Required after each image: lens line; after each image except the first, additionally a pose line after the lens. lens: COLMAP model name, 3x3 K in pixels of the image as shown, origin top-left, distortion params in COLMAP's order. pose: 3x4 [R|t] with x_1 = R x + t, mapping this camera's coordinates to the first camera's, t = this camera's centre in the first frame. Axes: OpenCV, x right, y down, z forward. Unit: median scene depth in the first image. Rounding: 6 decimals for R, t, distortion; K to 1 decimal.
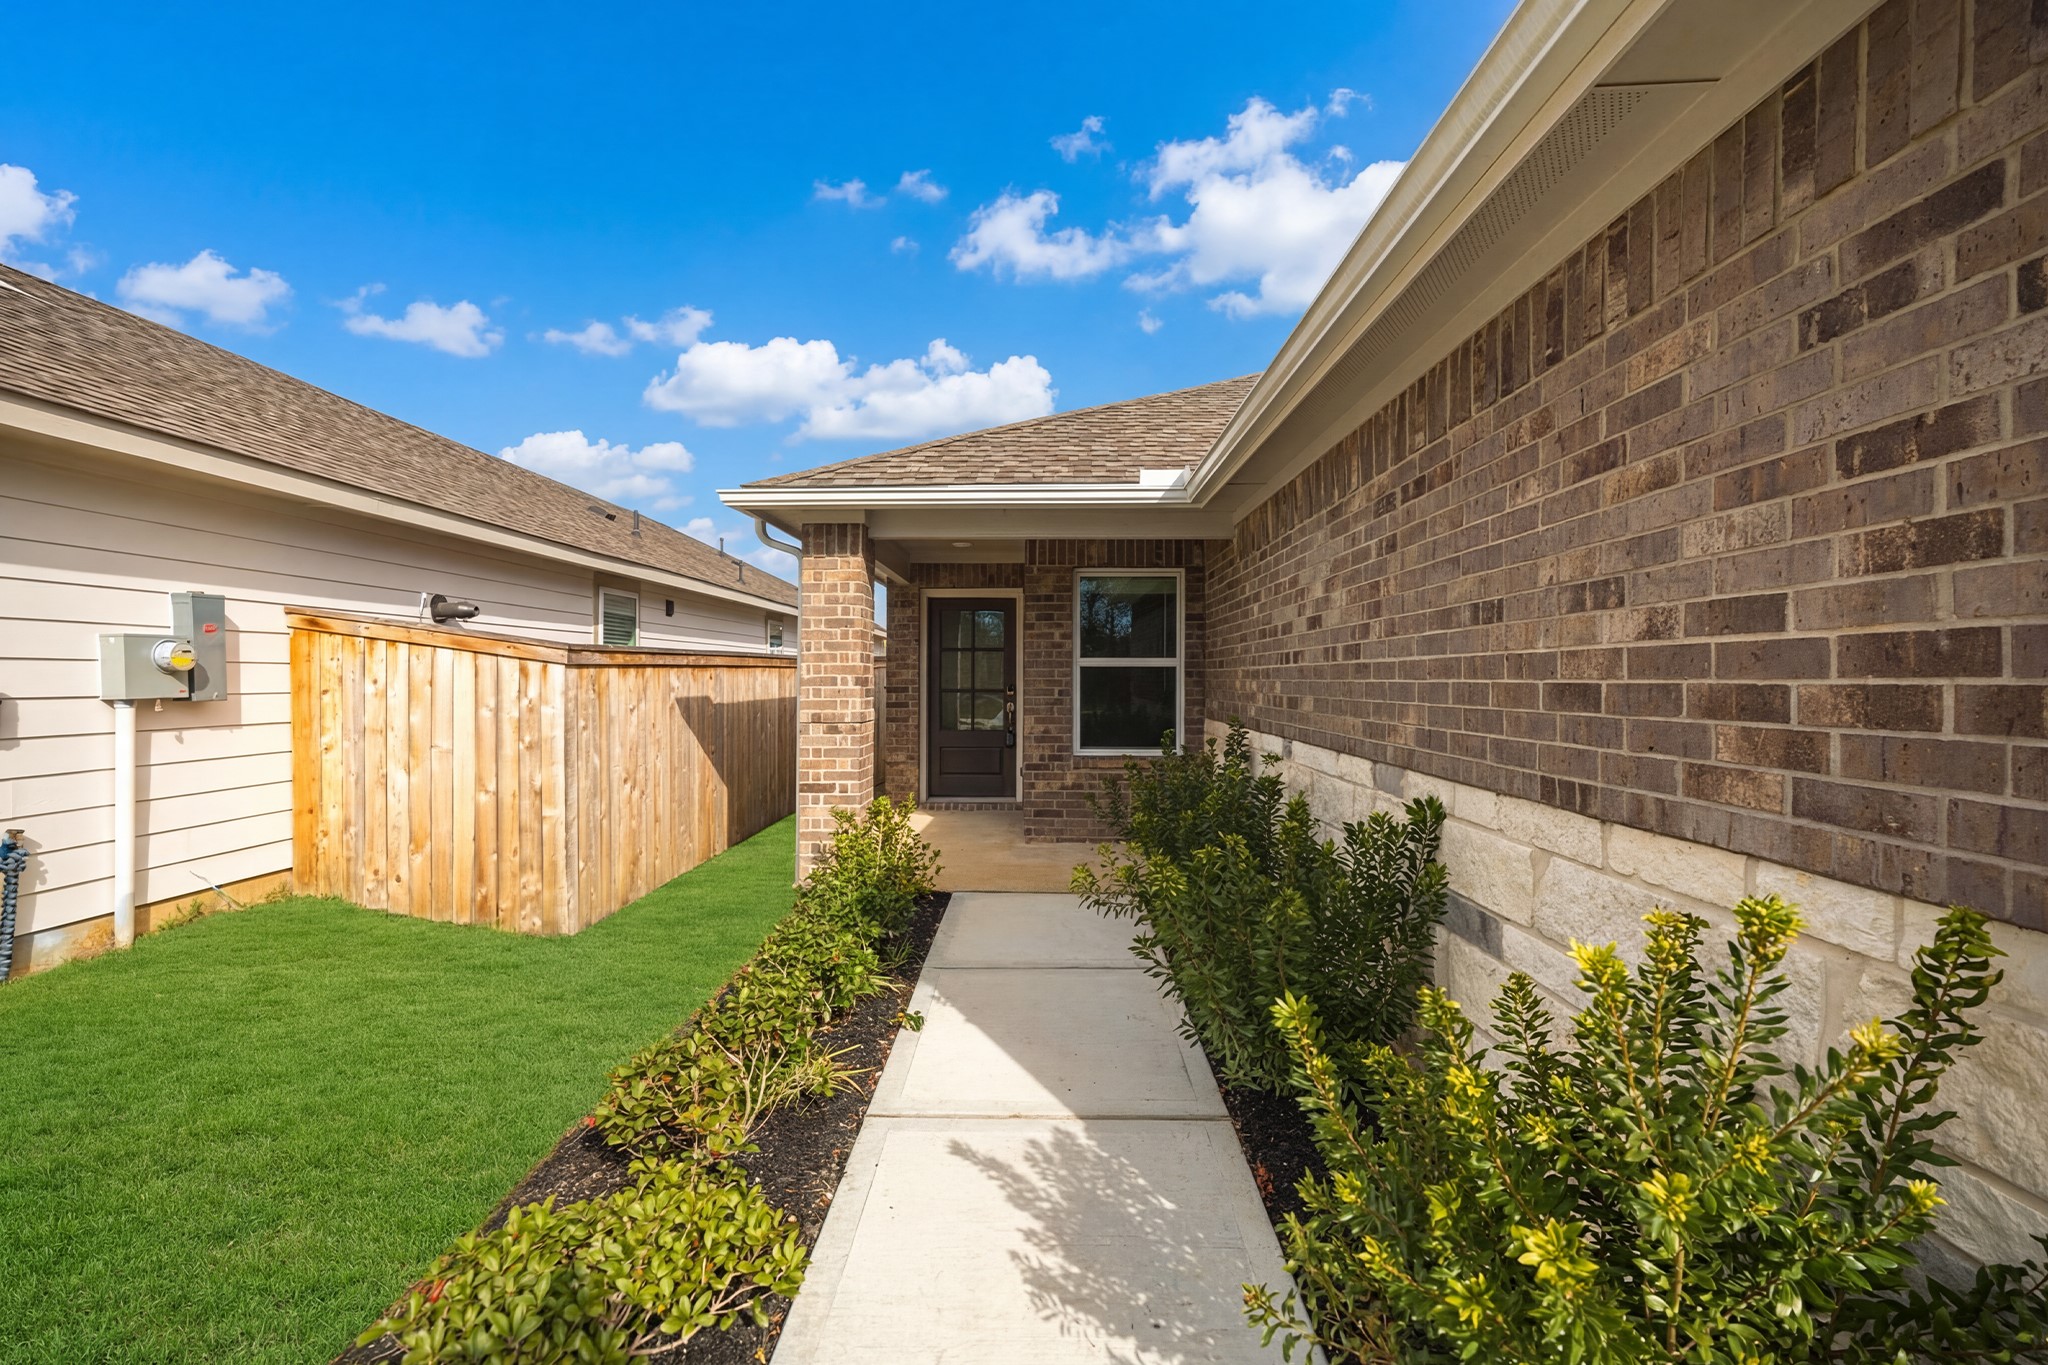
lens RADIAL K [[902.8, 0, 1022.5], [0, 902.8, 684.4], [0, 0, 1]] dist [-0.000830, 0.000693]
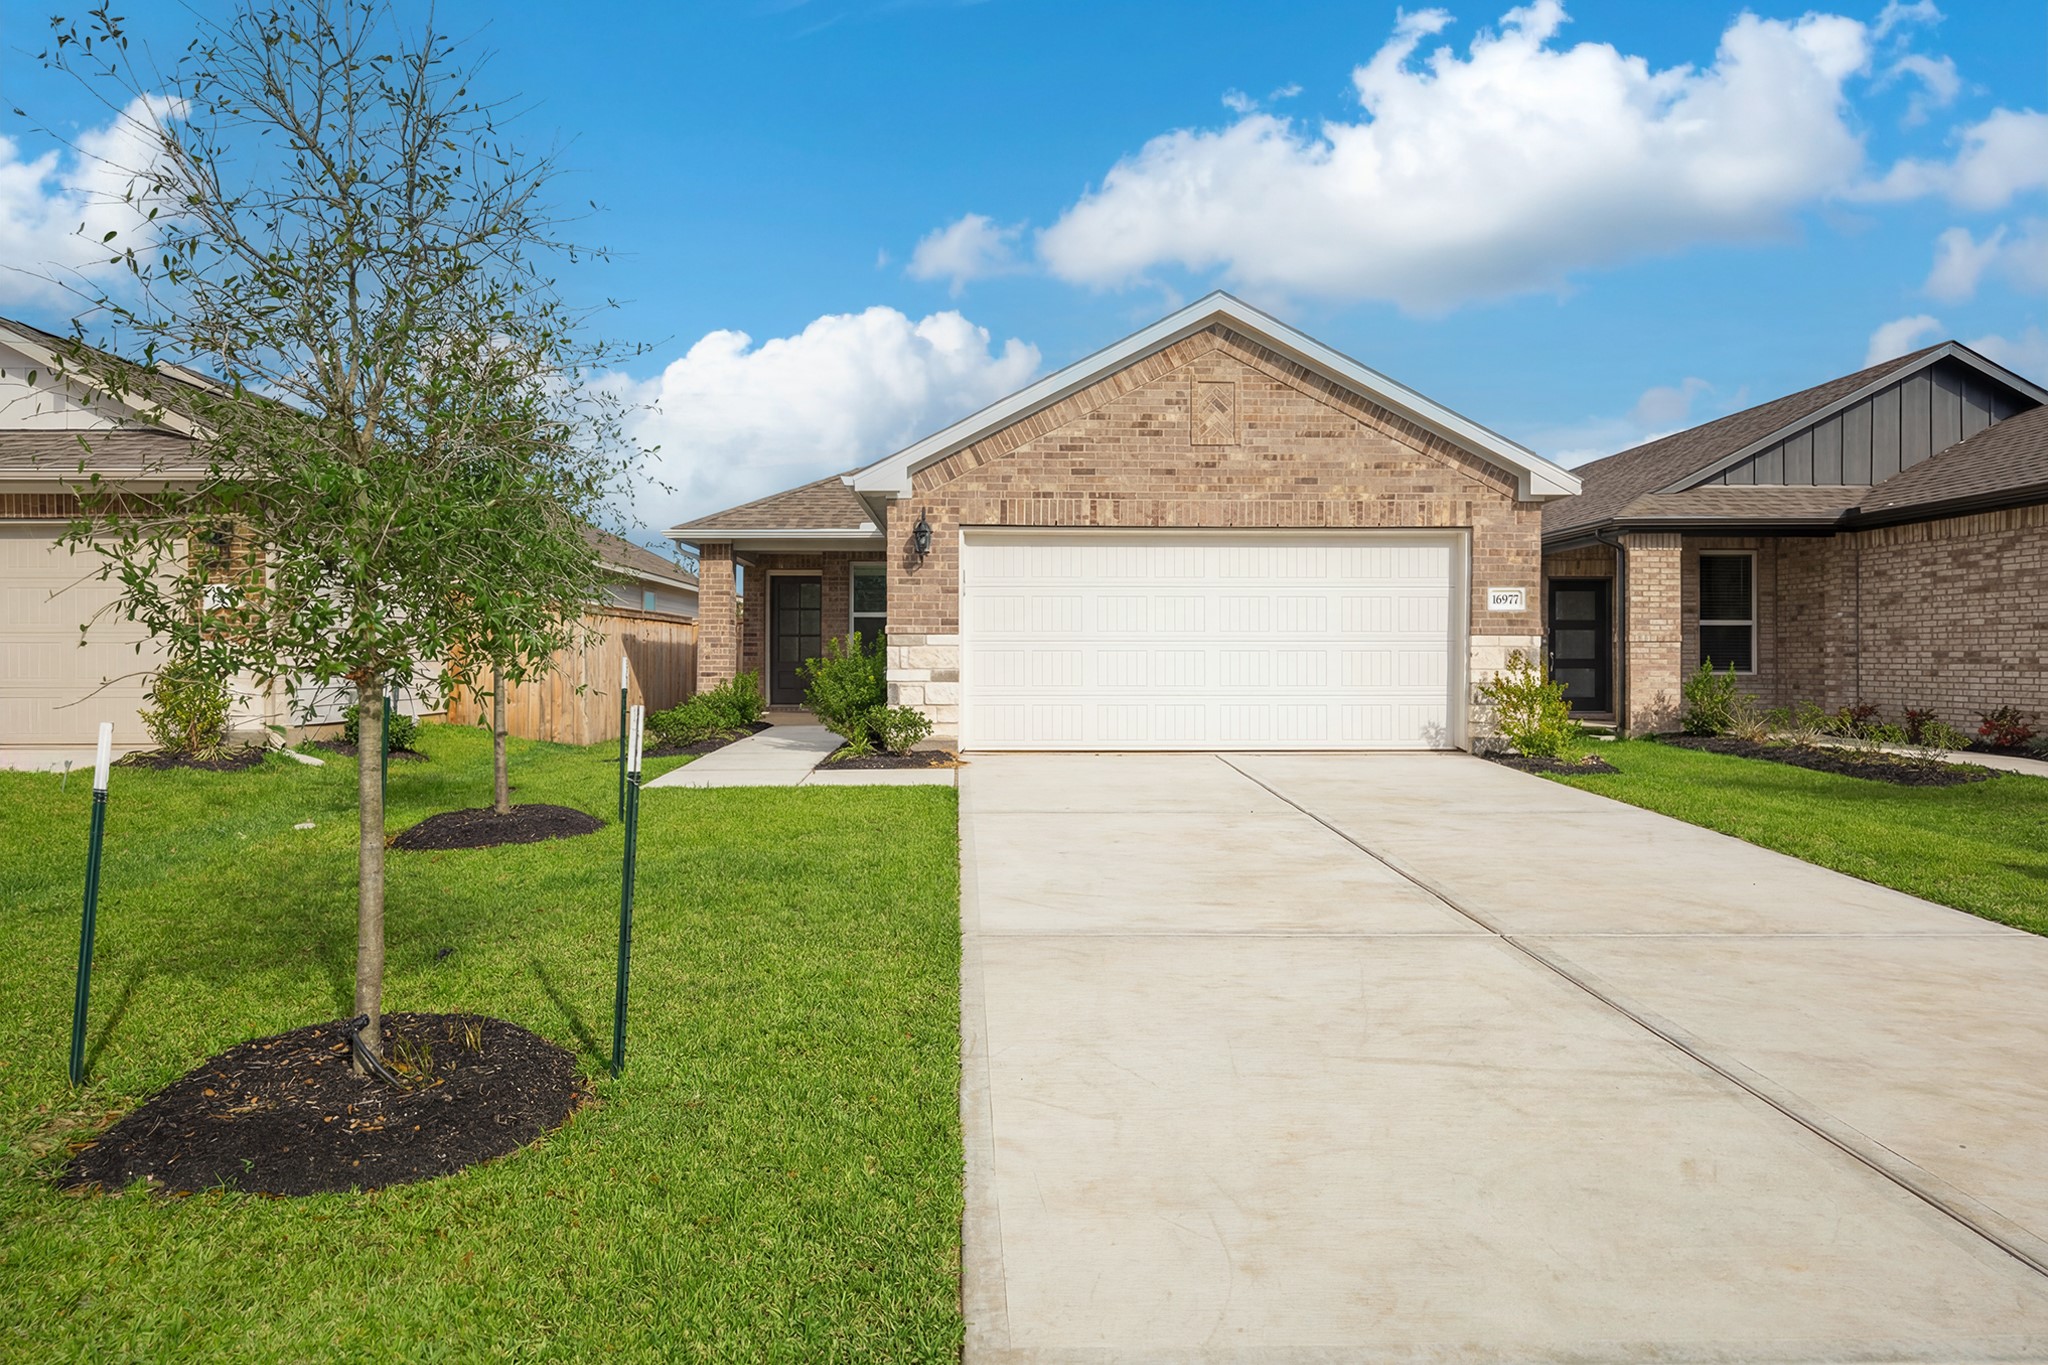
lens RADIAL K [[1302.4, 0, 1029.0], [0, 1302.4, 669.7], [0, 0, 1]] dist [0.004081, -0.000287]
pose [[0.997893, -0.003897, 0.064761, 0.326042], [0.004136, 0.999985, -0.003556, 0.127790], [-0.064747, 0.003816, 0.997894, -2.128469]]
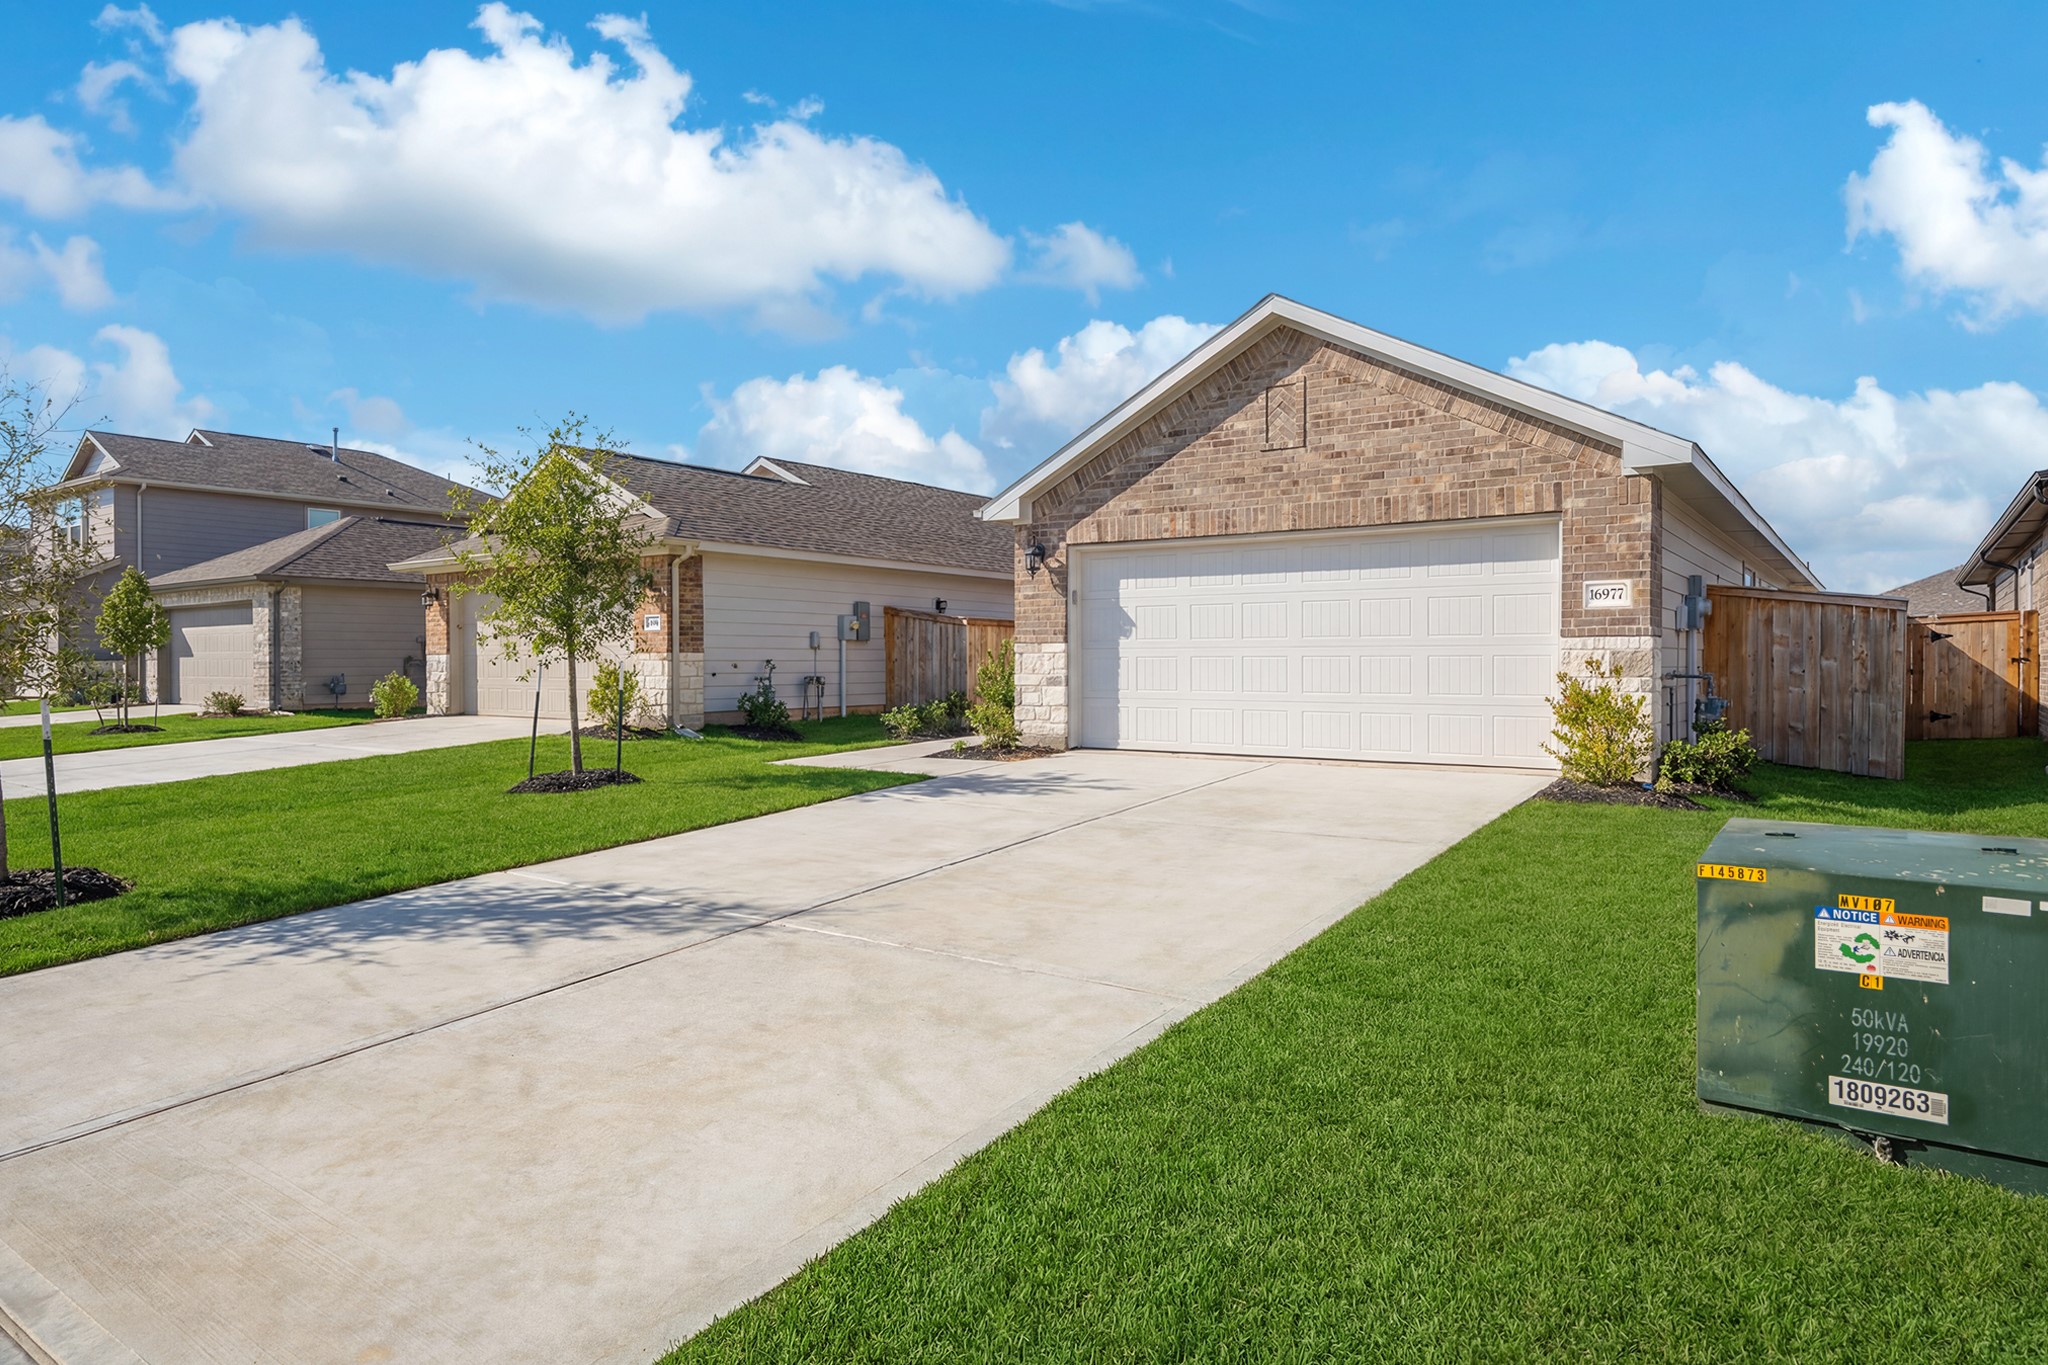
lens RADIAL K [[1180.5, 0, 1025.8], [0, 1180.5, 681.9], [0, 0, 1]] dist [-0.003201, -0.000225]
pose [[0.846294, 0.003608, -0.532703, 1.553108], [-0.005290, 0.999985, -0.001630, 0.137766], [0.532689, 0.004197, 0.846301, -1.832585]]
